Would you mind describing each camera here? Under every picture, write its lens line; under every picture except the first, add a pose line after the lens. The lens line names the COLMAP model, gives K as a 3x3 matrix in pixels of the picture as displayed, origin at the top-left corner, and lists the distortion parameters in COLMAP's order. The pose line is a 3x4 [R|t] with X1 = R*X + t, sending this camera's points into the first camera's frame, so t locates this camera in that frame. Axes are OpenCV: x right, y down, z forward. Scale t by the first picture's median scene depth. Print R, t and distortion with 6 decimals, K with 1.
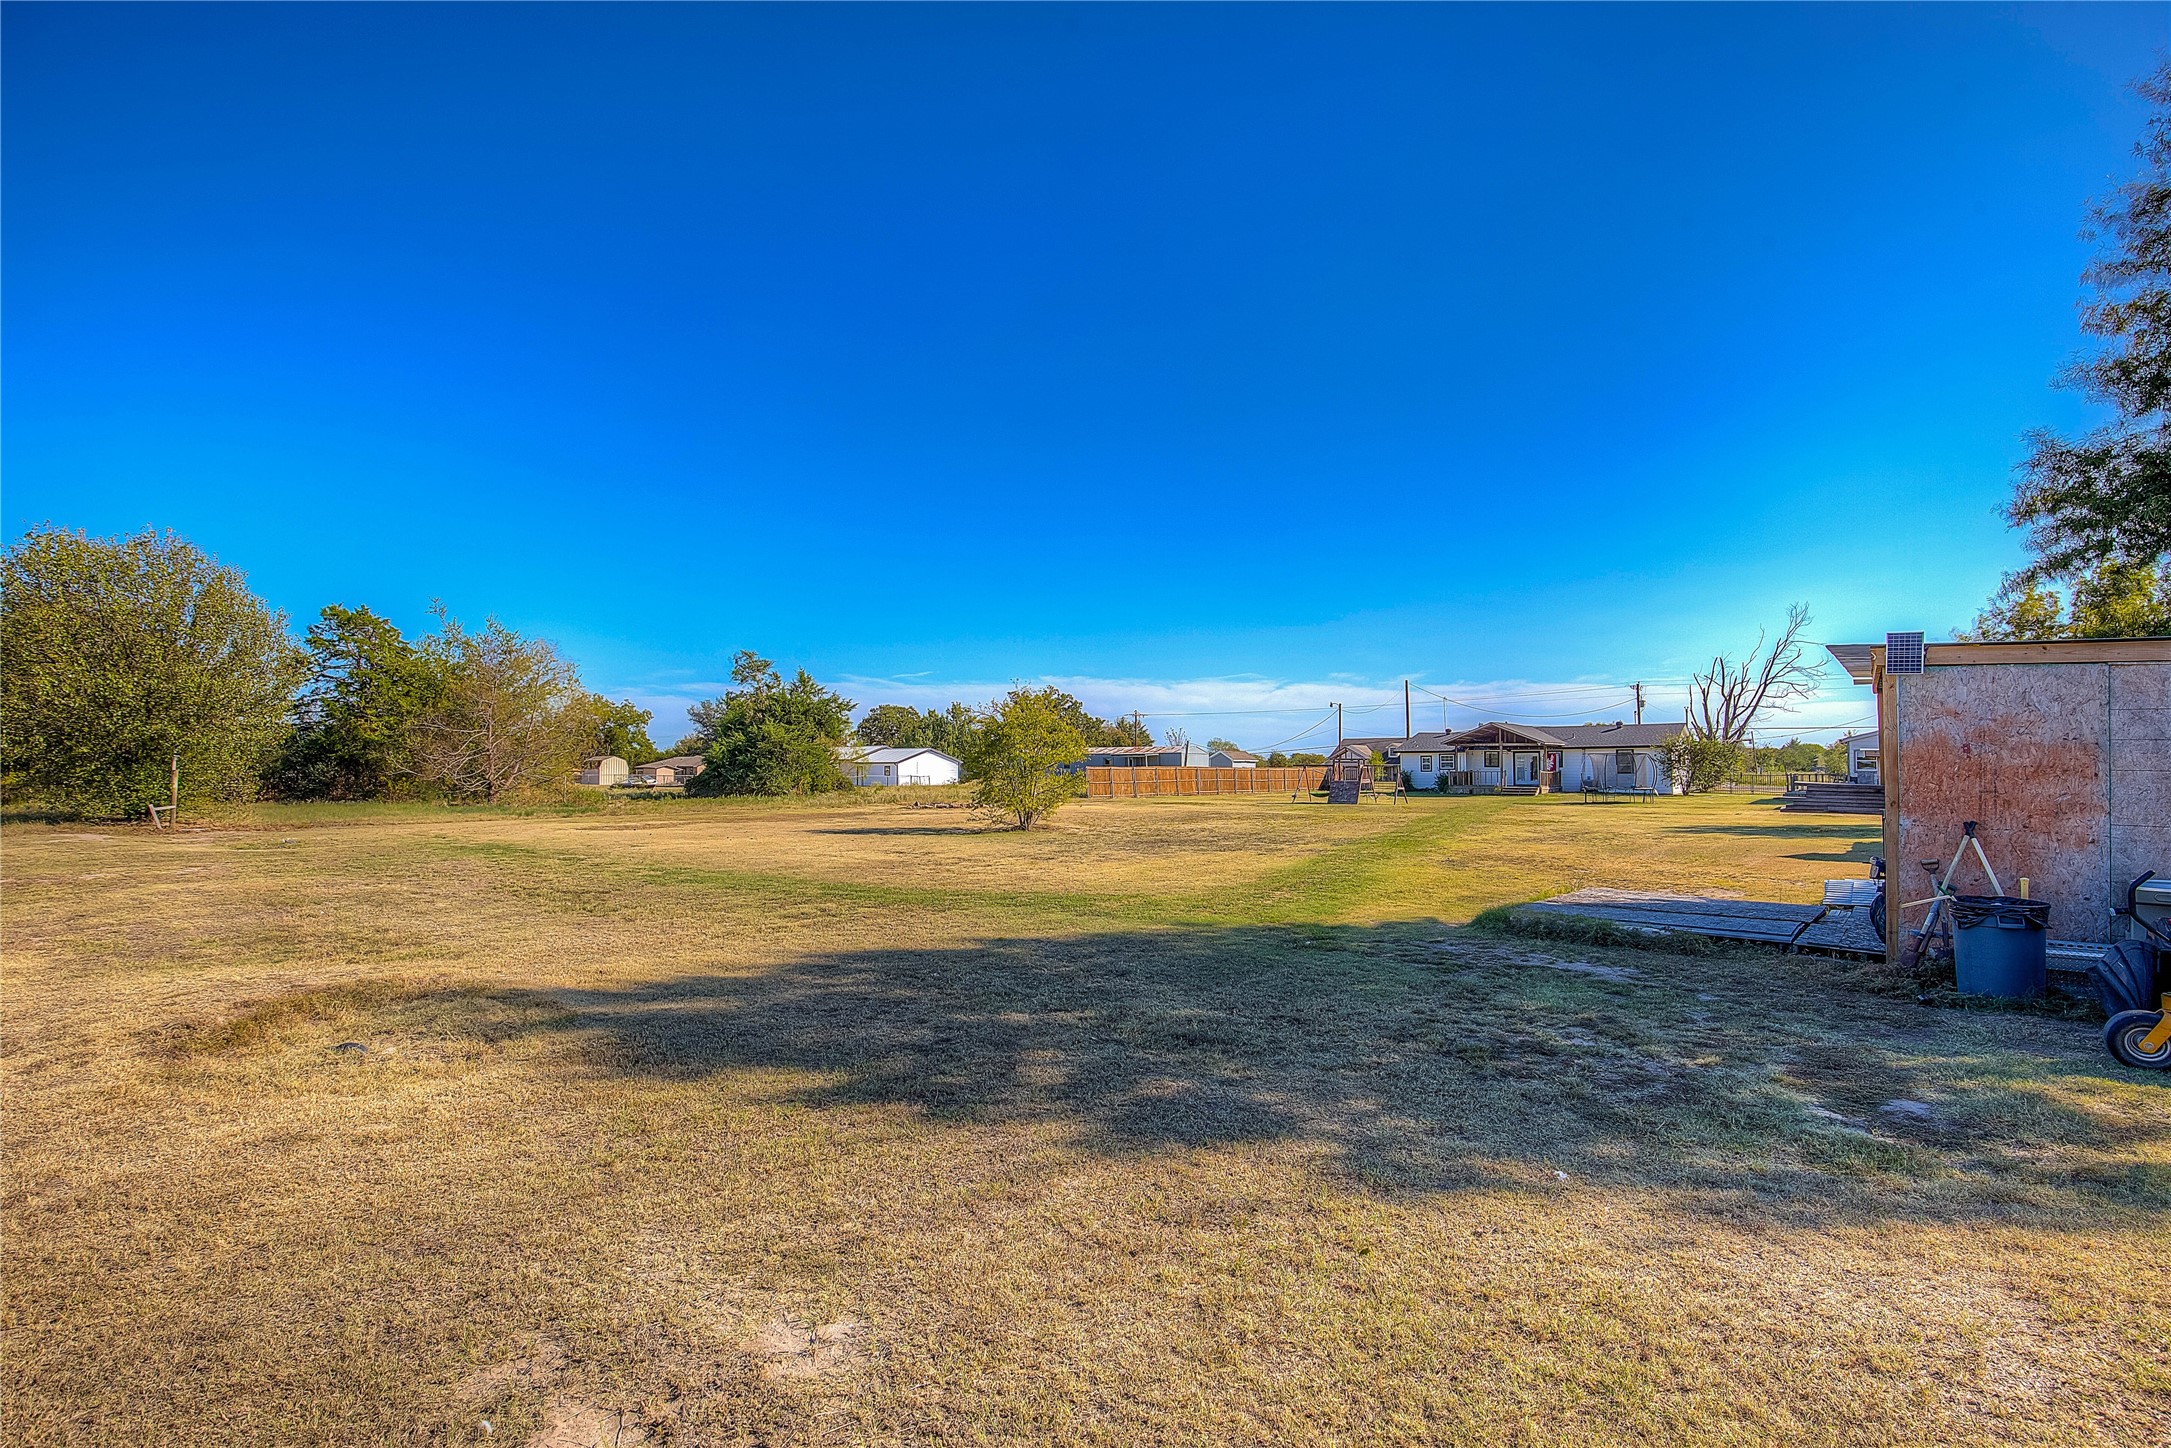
lens RADIAL K [[997.2, 0, 1085.5], [0, 997.2, 724.0], [0, 0, 1]] dist [-0.024950, -0.000001]
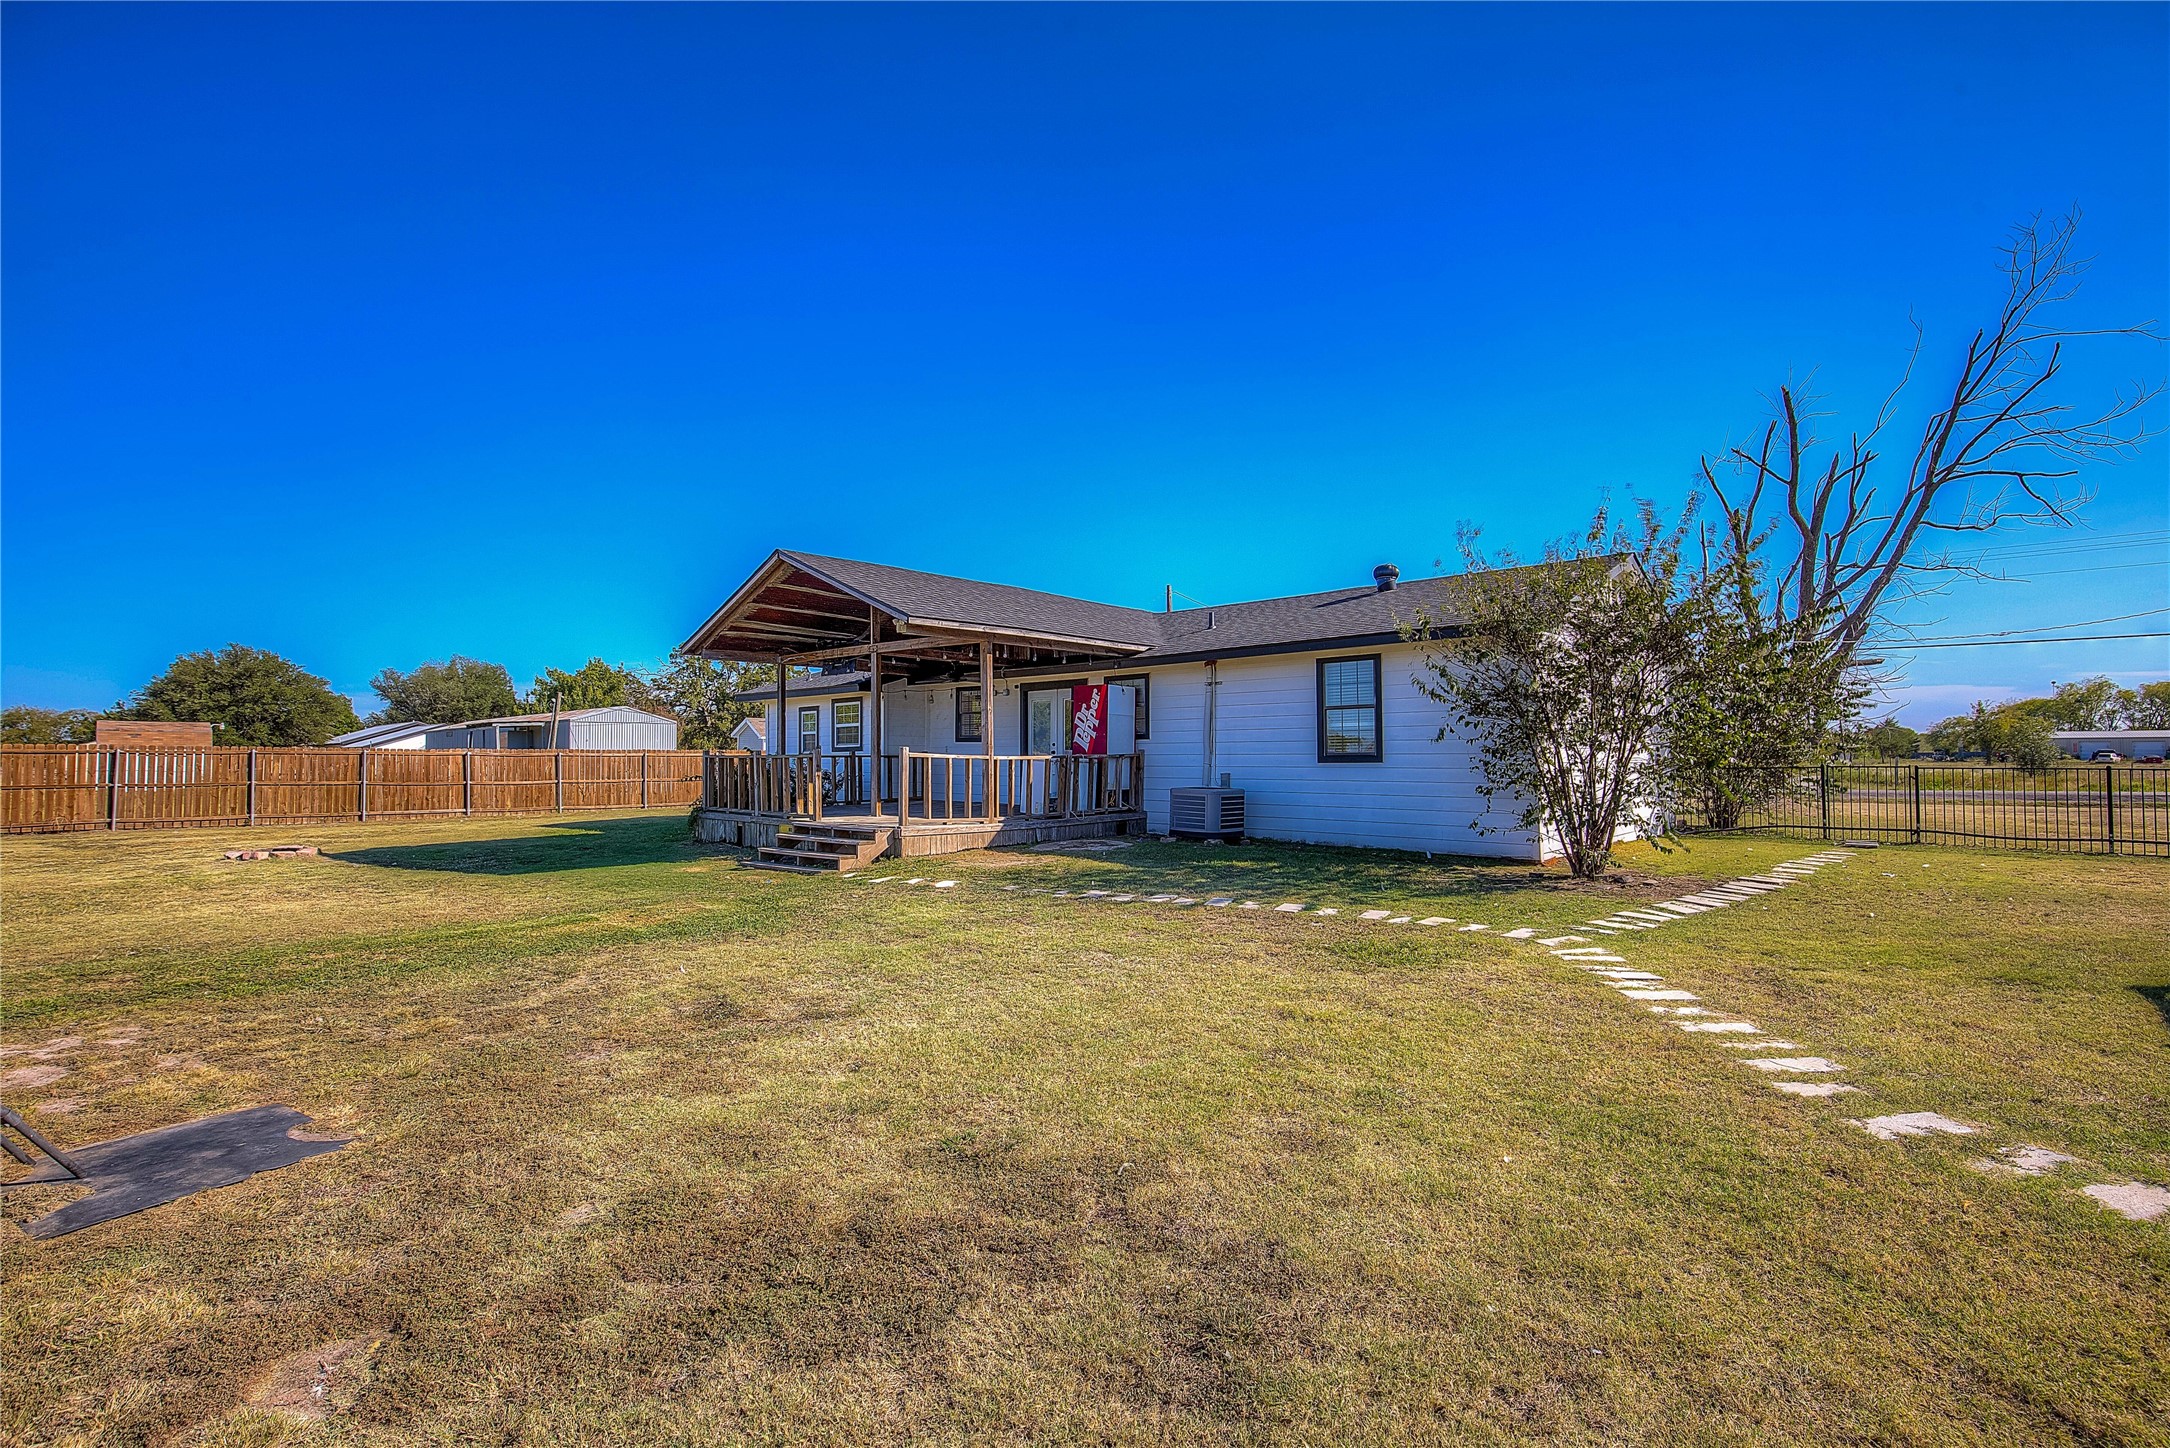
lens RADIAL K [[996.7, 0, 1085.0], [0, 996.7, 724.0], [0, 0, 1]] dist [-0.024950, -0.000001]
pose [[0.998716, -0.010204, -0.049619, 0.426197], [0.010464, 0.999933, 0.005000, 0.033667], [0.049565, -0.005513, 0.998756, 0.661596]]
